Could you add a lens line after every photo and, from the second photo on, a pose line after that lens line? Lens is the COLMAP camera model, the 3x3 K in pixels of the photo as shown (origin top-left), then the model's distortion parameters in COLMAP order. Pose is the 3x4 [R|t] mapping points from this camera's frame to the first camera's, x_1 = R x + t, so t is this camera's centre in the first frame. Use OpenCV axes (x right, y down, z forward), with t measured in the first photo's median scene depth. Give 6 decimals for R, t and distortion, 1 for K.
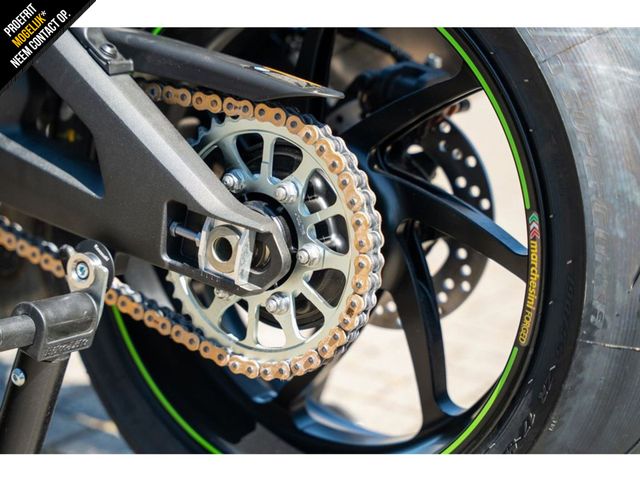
lens RADIAL K [[1299.0, 0, 318.8], [0, 1299.0, 240.4], [0, 0, 1]] dist [0.361263, 0.000000]
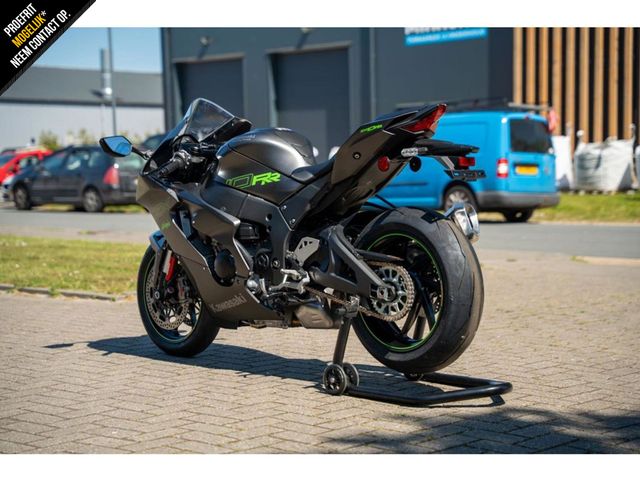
lens RADIAL K [[1299.0, 0, 320.3], [0, 1299.0, 239.5], [0, 0, 1]] dist [0.361263, 0.000000]
pose [[0.981714, -0.065943, -0.178576, 0.568648], [0.033775, 0.983539, -0.177513, 0.651903], [0.187342, 0.168235, 0.967781, -3.694731]]
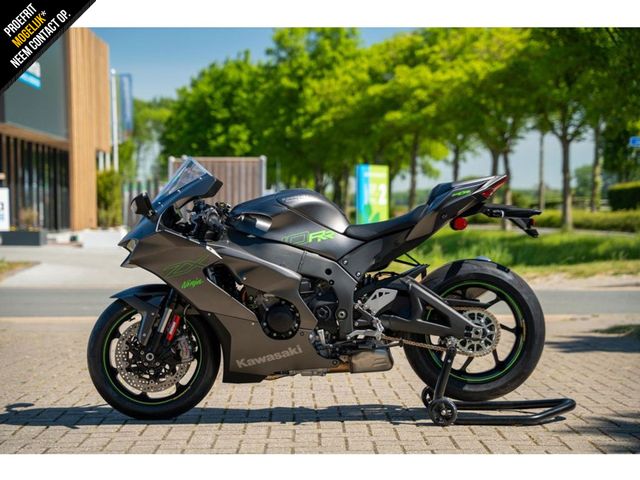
lens RADIAL K [[1299.0, 0, 320.0], [0, 1299.0, 239.8], [0, 0, 1]] dist [0.361263, 0.000000]
pose [[0.822496, -0.073768, 0.563967, -3.725630], [0.186328, 0.971784, -0.144632, 0.301869], [-0.537385, 0.224042, 0.813033, -3.268704]]
